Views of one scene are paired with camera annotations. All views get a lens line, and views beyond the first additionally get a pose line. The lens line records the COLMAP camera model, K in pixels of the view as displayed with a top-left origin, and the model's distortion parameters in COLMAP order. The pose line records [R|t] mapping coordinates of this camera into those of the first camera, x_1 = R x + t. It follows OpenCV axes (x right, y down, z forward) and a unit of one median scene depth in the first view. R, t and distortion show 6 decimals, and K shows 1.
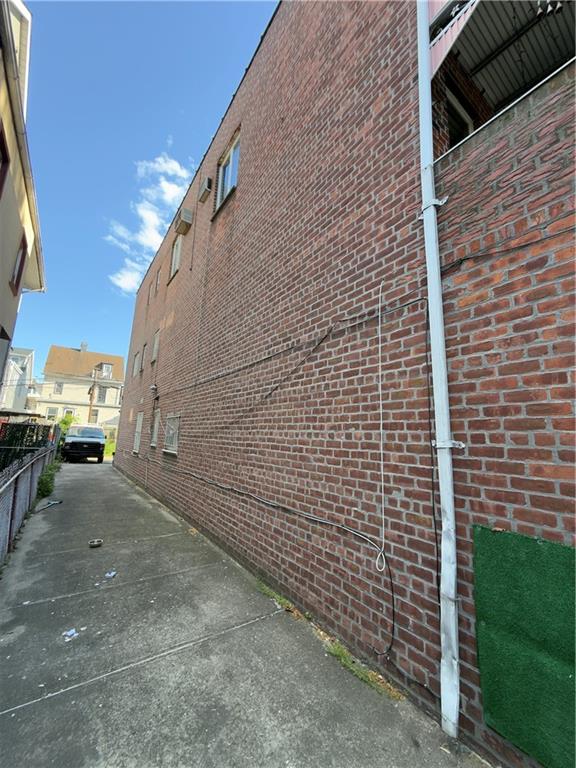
lens RADIAL K [[306.1, 0, 288.0], [0, 306.1, 384.0], [0, 0, 1]] dist [0.002159, 0.000073]
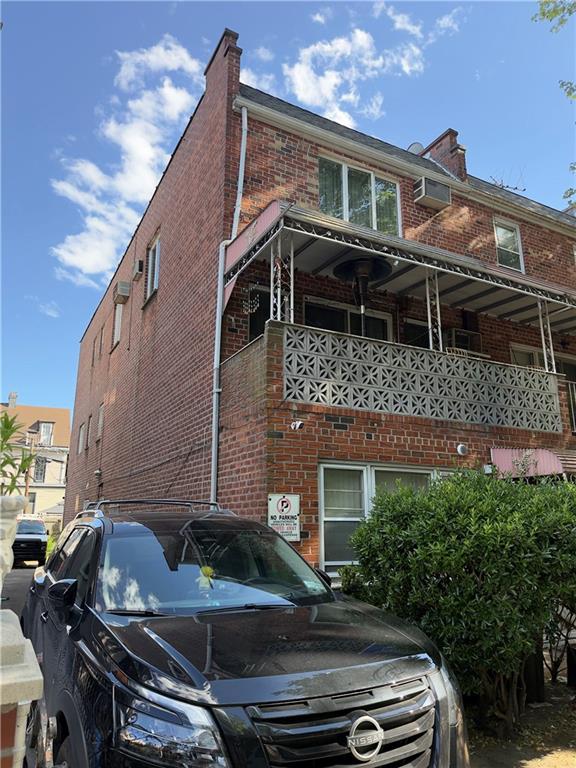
lens RADIAL K [[529.0, 0, 288.0], [0, 529.0, 384.0], [0, 0, 1]] dist [0.141442, -0.208491]
pose [[0.991283, -0.074593, -0.108601, 0.308901], [0.066170, 0.994660, -0.079199, -0.085297], [0.113928, 0.071323, 0.990925, -0.526054]]
